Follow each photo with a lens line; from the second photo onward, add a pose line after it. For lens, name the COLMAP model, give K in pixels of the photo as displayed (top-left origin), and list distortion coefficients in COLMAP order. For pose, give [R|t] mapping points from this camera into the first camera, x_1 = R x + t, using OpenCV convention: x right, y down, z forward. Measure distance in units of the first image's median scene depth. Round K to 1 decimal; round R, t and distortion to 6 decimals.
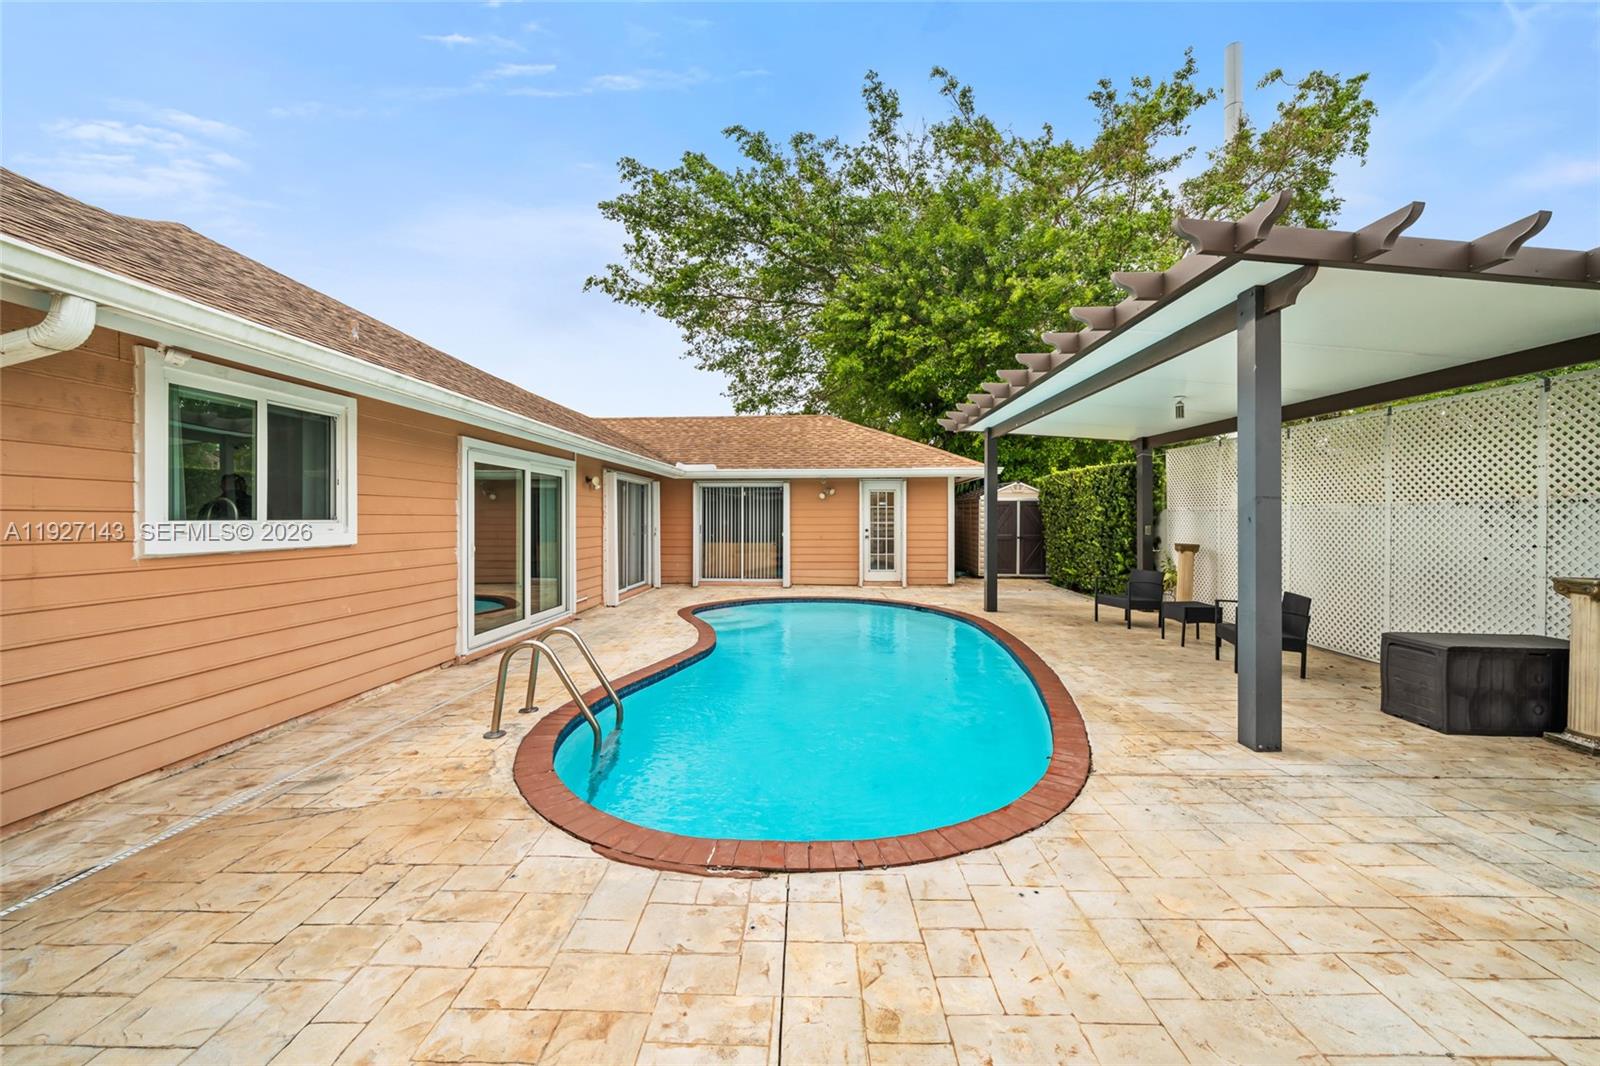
lens RADIAL K [[594.3, 0, 793.6], [0, 594.3, 521.3], [0, 0, 1]] dist [-0.001967, -0.000539]
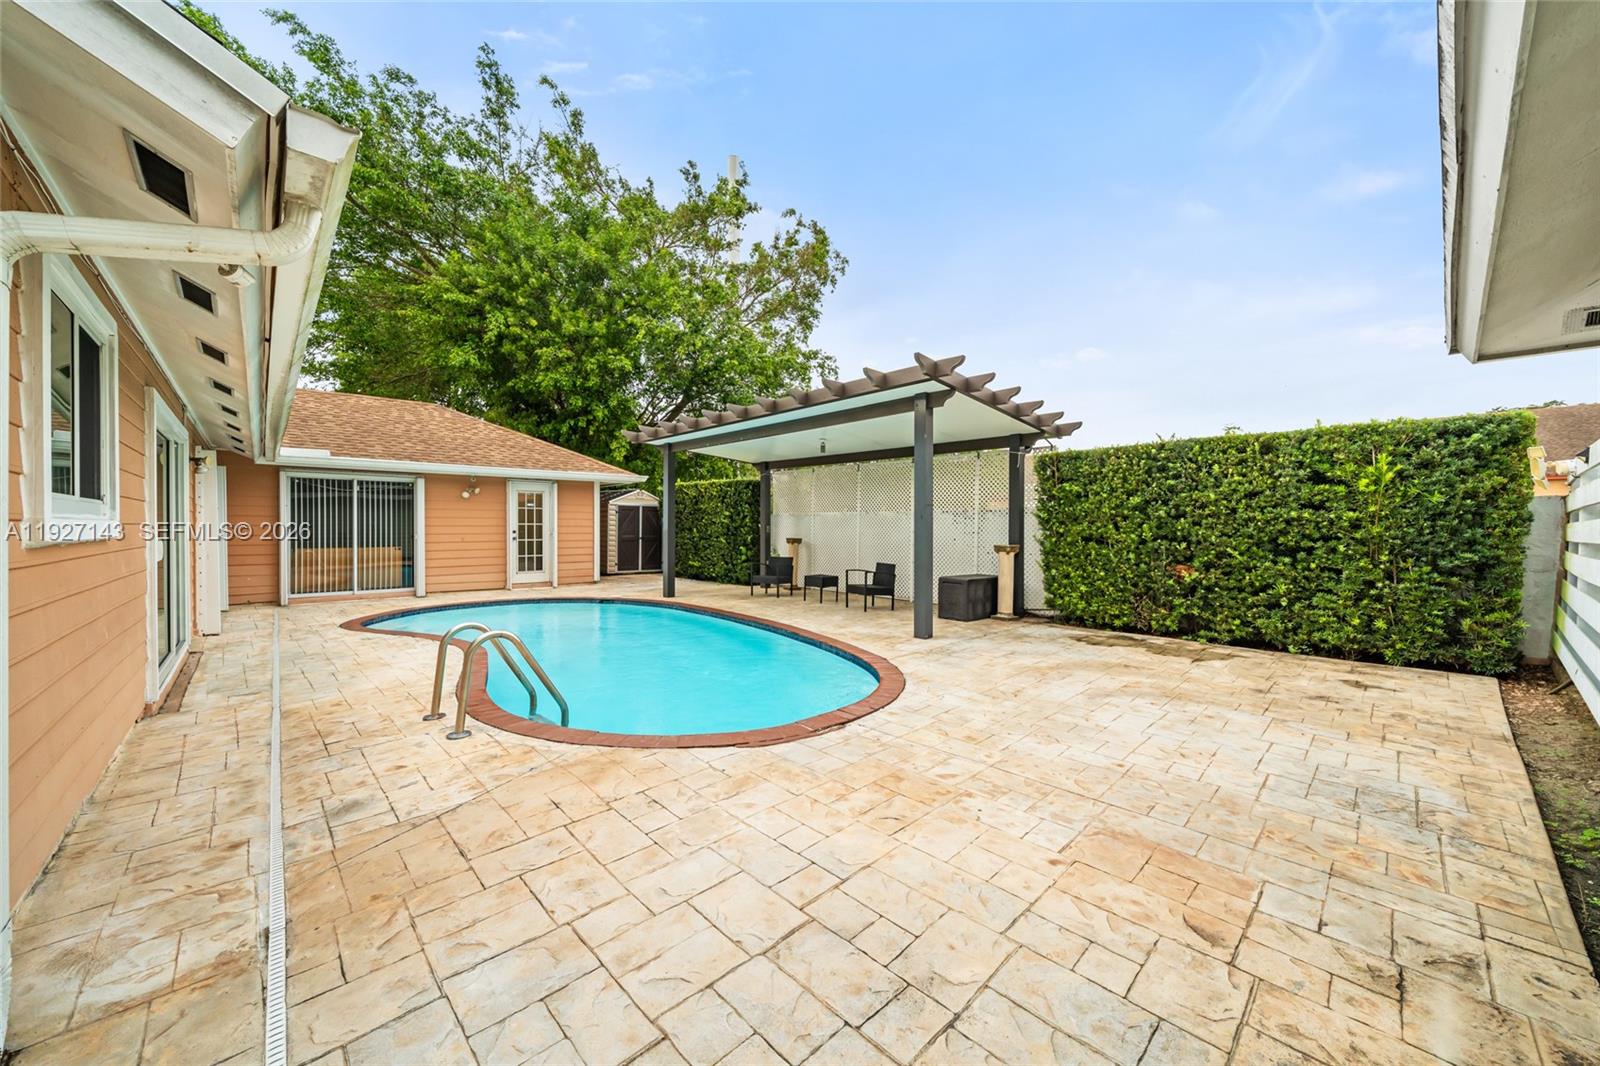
lens RADIAL K [[594.3, 0, 786.7], [0, 594.3, 534.4], [0, 0, 1]] dist [-0.001967, -0.000539]
pose [[0.710436, -0.006294, 0.703733, -0.253502], [-0.000077, 0.999959, 0.009021, 0.010974], [-0.703761, -0.006463, 0.710407, -0.008593]]
